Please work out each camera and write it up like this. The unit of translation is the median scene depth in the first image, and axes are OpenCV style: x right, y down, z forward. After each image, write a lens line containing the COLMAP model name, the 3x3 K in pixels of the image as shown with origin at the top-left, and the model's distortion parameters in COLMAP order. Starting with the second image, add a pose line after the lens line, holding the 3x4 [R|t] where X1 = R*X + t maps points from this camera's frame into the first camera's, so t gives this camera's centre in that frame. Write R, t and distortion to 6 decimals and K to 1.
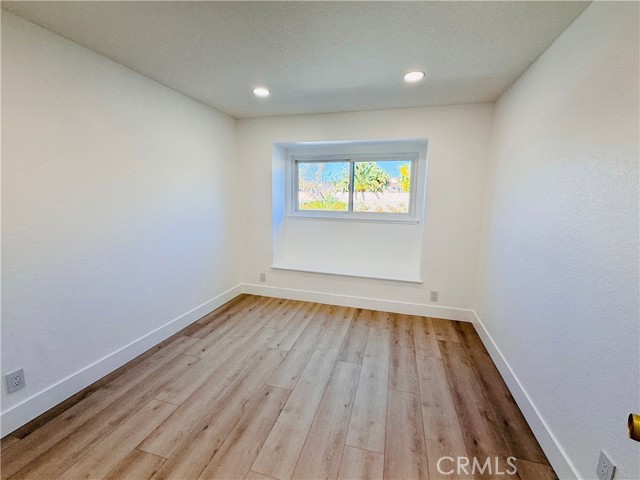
lens RADIAL K [[276.9, 0, 322.7], [0, 276.9, 240.1], [0, 0, 1]] dist [-0.000027, -0.000616]
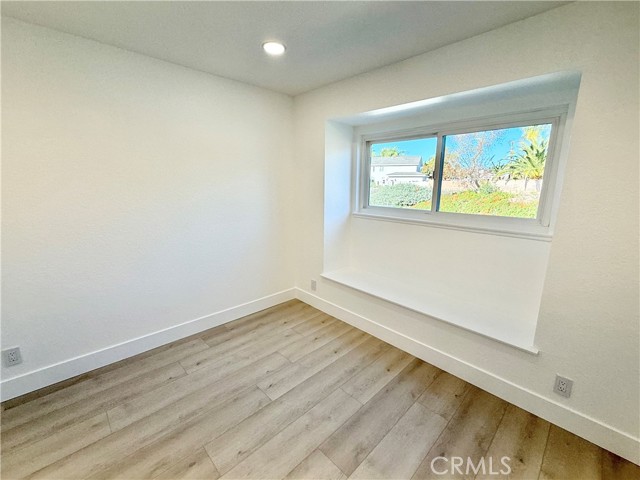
lens RADIAL K [[276.9, 0, 317.7], [0, 276.9, 240.1], [0, 0, 1]] dist [-0.000027, -0.000616]
pose [[0.860873, 0.094978, -0.499877, 0.240444], [-0.075409, 0.995390, 0.059260, -0.062873], [0.503201, -0.013321, 0.864067, 0.330724]]
